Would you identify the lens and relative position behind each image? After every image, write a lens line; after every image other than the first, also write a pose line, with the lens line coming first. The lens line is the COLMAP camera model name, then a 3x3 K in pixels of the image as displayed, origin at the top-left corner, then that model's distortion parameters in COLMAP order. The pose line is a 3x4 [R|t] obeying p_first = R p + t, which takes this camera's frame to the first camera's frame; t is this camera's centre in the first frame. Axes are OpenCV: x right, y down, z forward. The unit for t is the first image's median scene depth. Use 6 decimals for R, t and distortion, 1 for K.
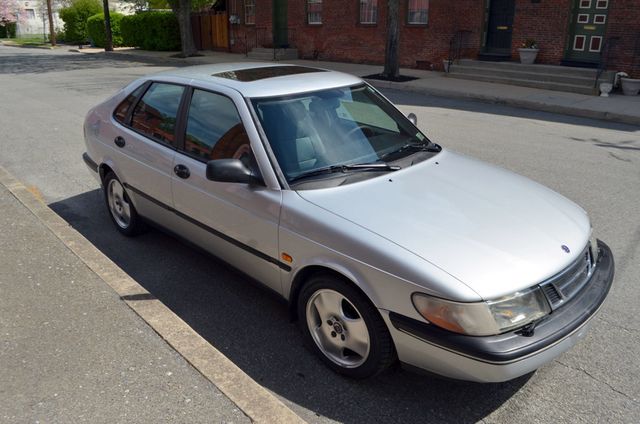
lens RADIAL K [[501.1, 0, 322.3], [0, 501.1, 217.8], [0, 0, 1]] dist [-0.087361, 0.014187]
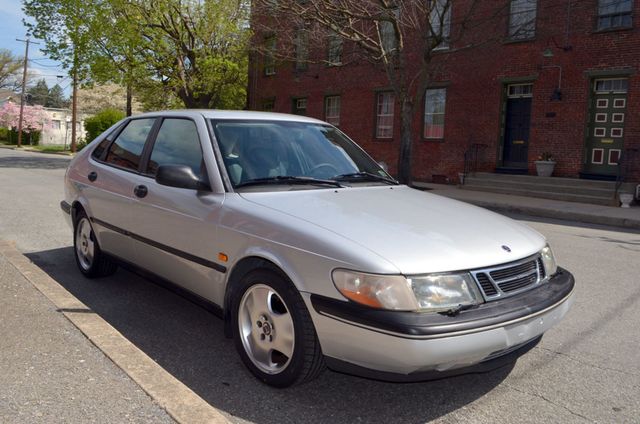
lens RADIAL K [[536.7, 0, 324.2], [0, 536.7, 213.5], [0, 0, 1]] dist [-0.076976, 0.002187]
pose [[0.998296, 0.041524, -0.040987, 0.034846], [-0.050665, 0.965336, -0.256045, 0.053538], [0.028934, 0.257685, 0.965796, -0.004999]]
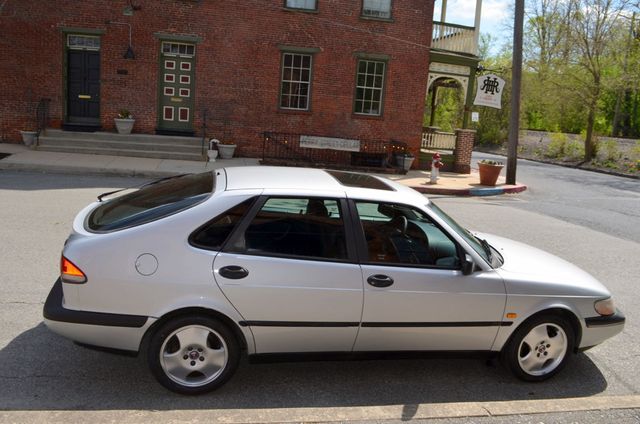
lens RADIAL K [[536.7, 0, 327.5], [0, 536.7, 219.7], [0, 0, 1]] dist [-0.076976, 0.002187]
pose [[0.543361, -0.136082, 0.828396, -0.319712], [0.233764, 0.972272, 0.006386, -0.064157], [-0.806296, 0.190179, 0.560106, 0.113522]]
